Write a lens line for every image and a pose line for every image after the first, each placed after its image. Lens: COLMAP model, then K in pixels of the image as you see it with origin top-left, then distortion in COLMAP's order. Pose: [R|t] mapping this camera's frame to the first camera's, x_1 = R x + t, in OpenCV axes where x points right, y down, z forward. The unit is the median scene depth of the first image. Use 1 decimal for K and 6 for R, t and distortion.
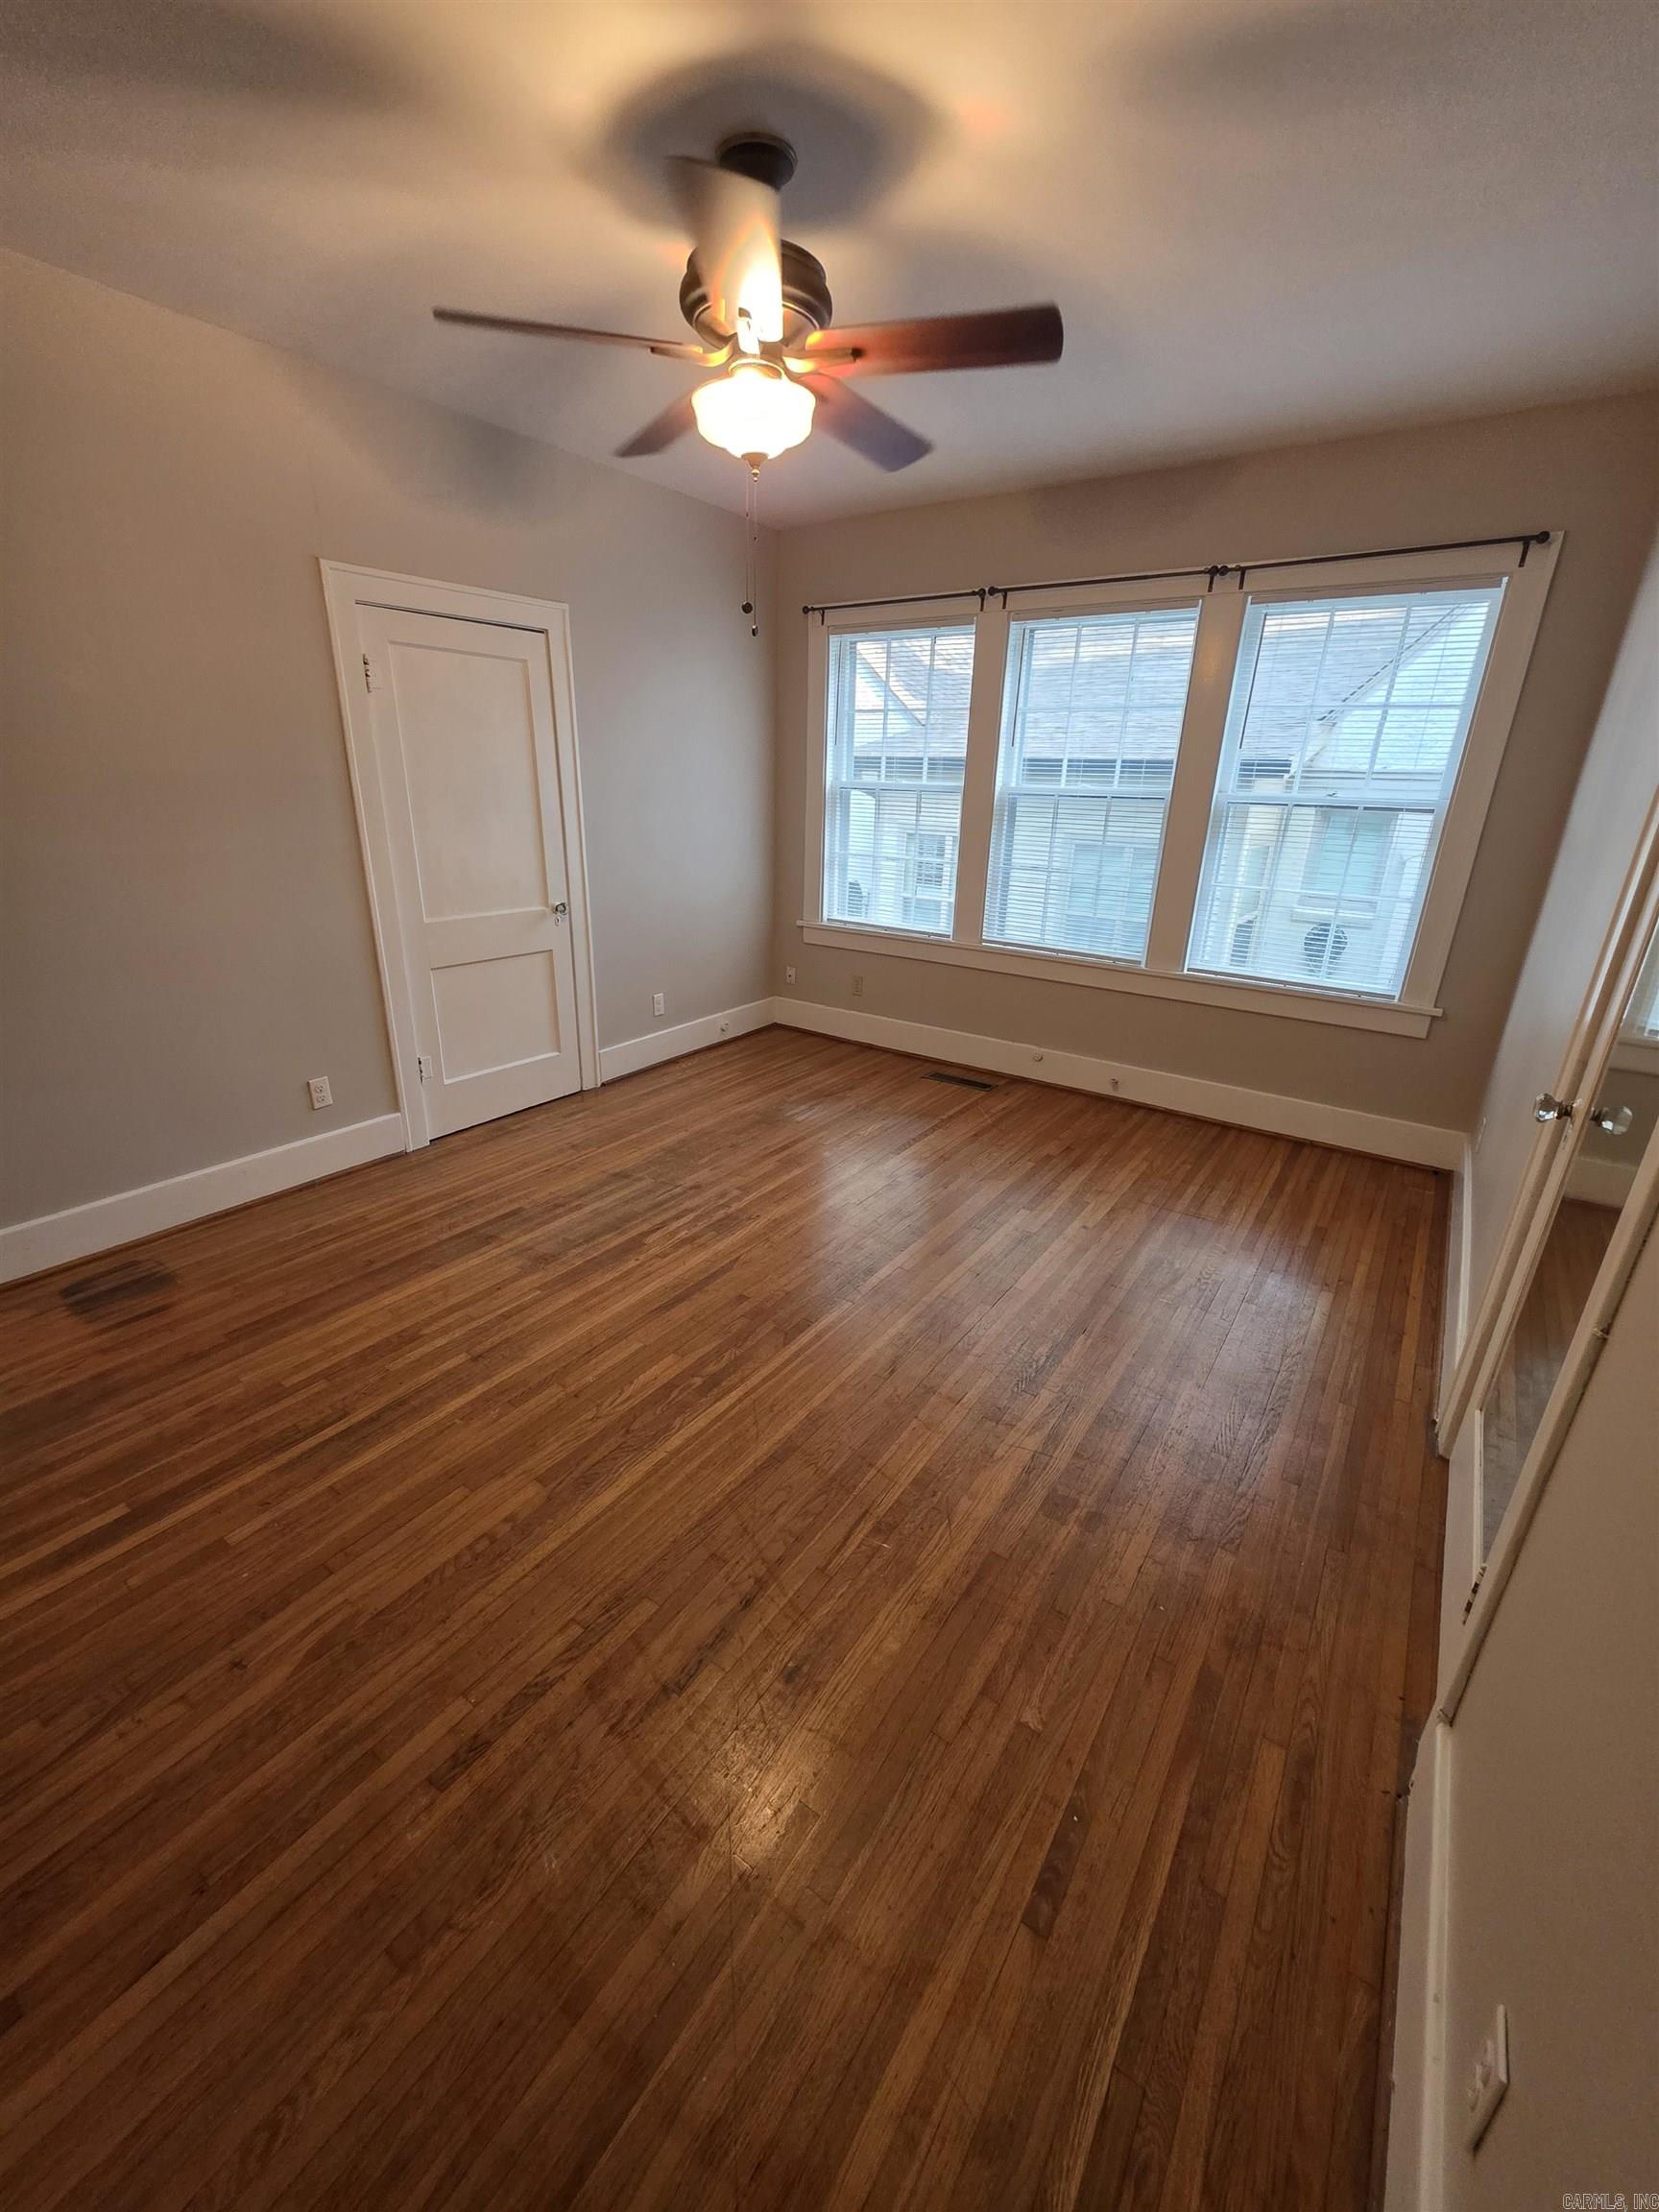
lens RADIAL K [[888.5, 0, 817.4], [0, 888.5, 1107.1], [0, 0, 1]] dist [-0.000428, 0.001059]
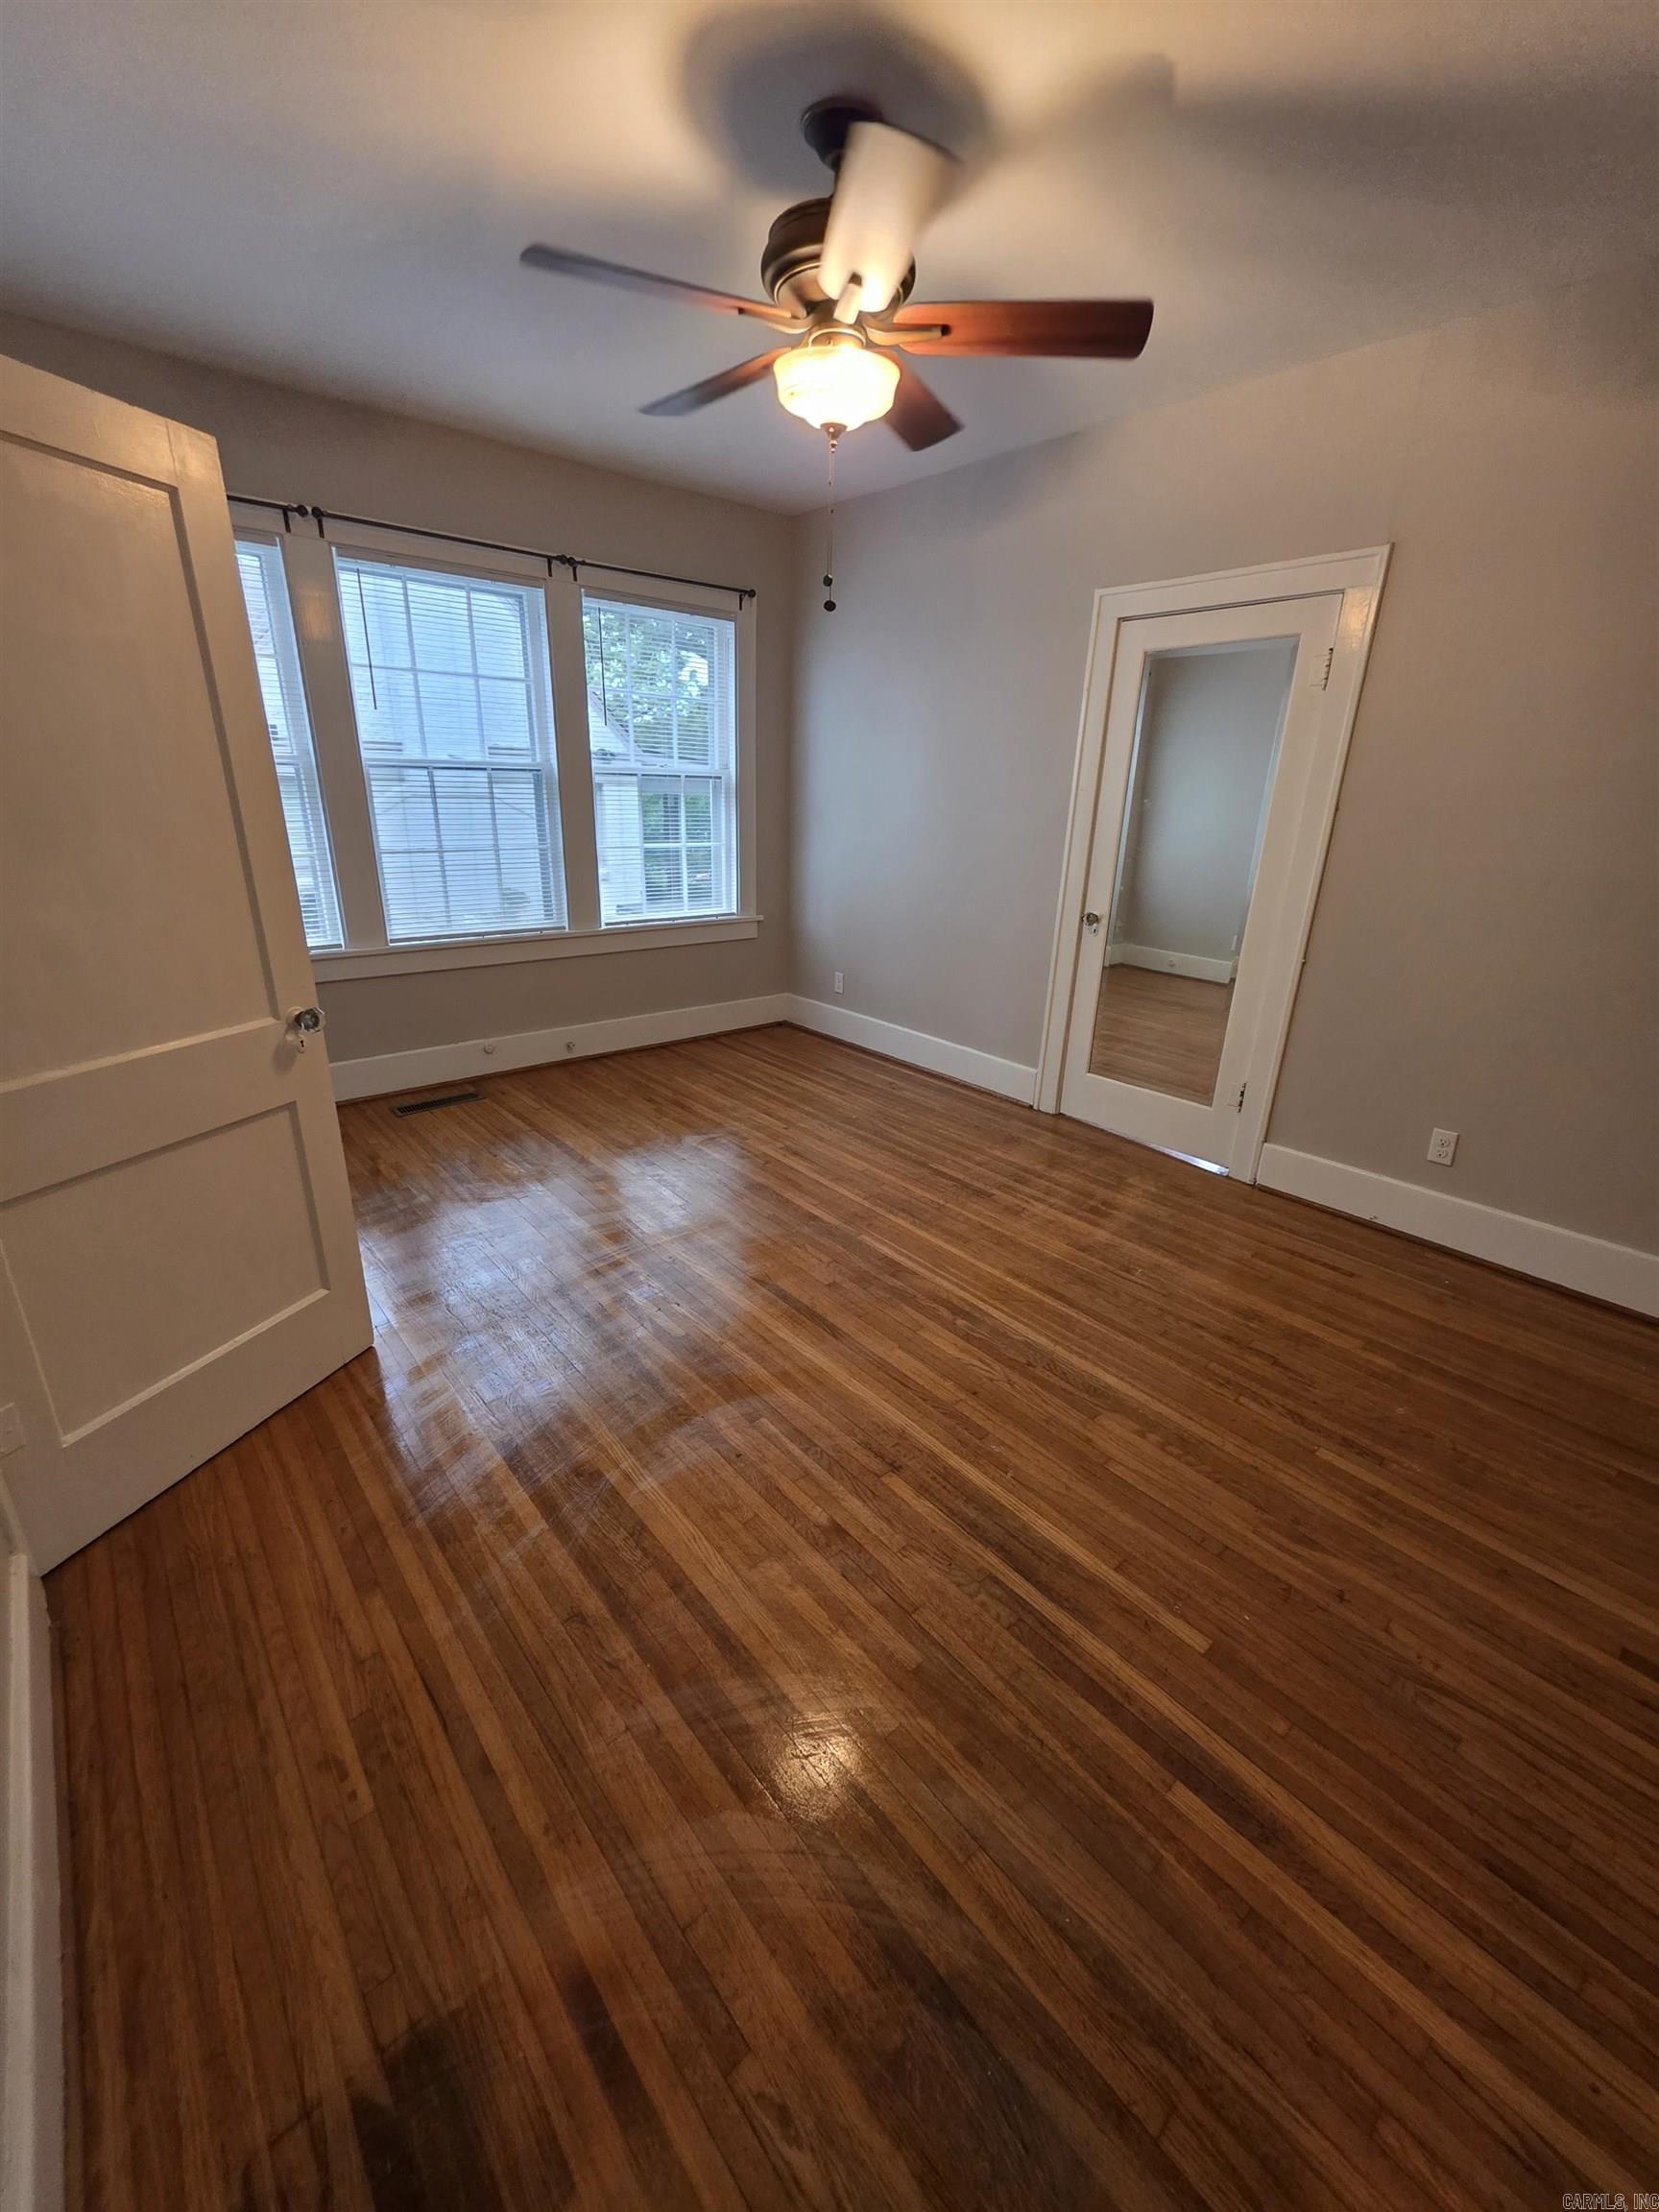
lens RADIAL K [[888.5, 0, 819.3], [0, 888.5, 1119.3], [0, 0, 1]] dist [-0.000428, 0.001059]
pose [[0.245979, -0.364614, 0.898082, -1.063489], [0.321172, 0.904866, 0.279402, -0.275788], [-0.914518, 0.219712, 0.339682, 0.735249]]
